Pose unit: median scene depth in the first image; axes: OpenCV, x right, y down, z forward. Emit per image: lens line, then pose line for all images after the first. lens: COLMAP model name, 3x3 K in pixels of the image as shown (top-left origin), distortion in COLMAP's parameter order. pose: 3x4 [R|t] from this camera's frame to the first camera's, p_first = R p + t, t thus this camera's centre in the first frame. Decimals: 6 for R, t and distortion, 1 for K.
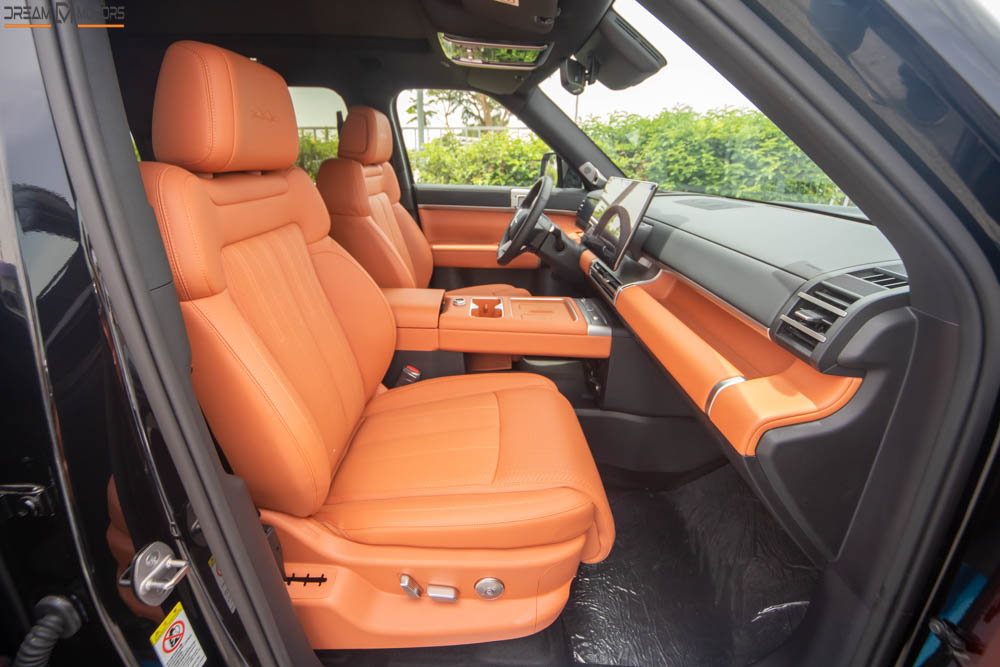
lens RADIAL K [[405.7, 0, 475.6], [0, 405.7, 296.4], [0, 0, 1]] dist [-0.020949, -0.000369]
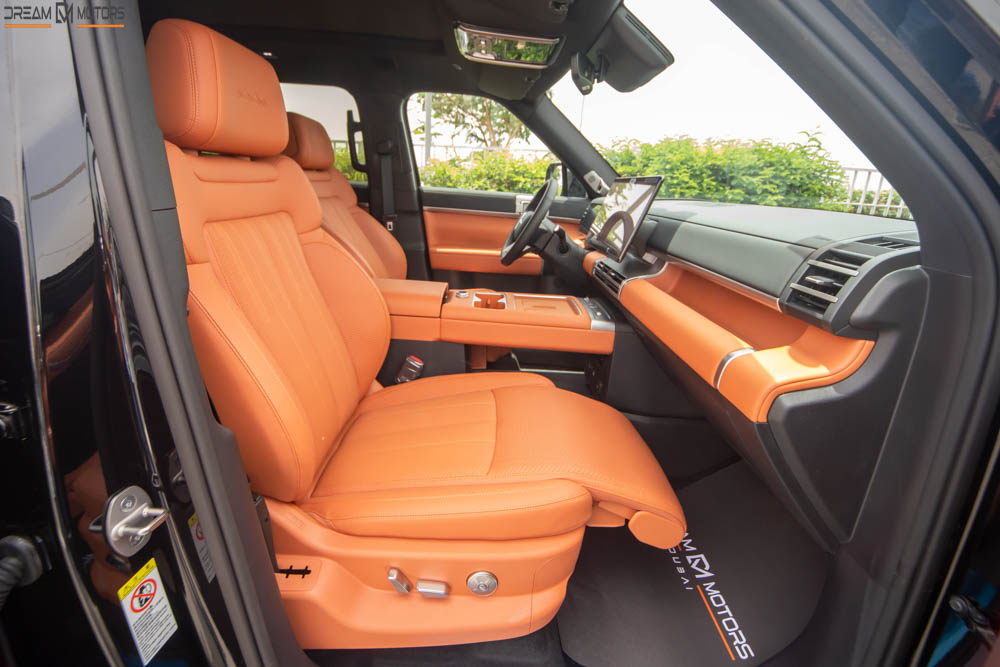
lens RADIAL K [[405.7, 0, 481.7], [0, 405.7, 296.9], [0, 0, 1]] dist [-0.022655, 0.000344]
pose [[0.999075, 0.039179, 0.017737, -0.012327], [-0.038084, 0.997568, -0.058383, 0.101047], [-0.019982, 0.057653, 0.998137, 0.015451]]
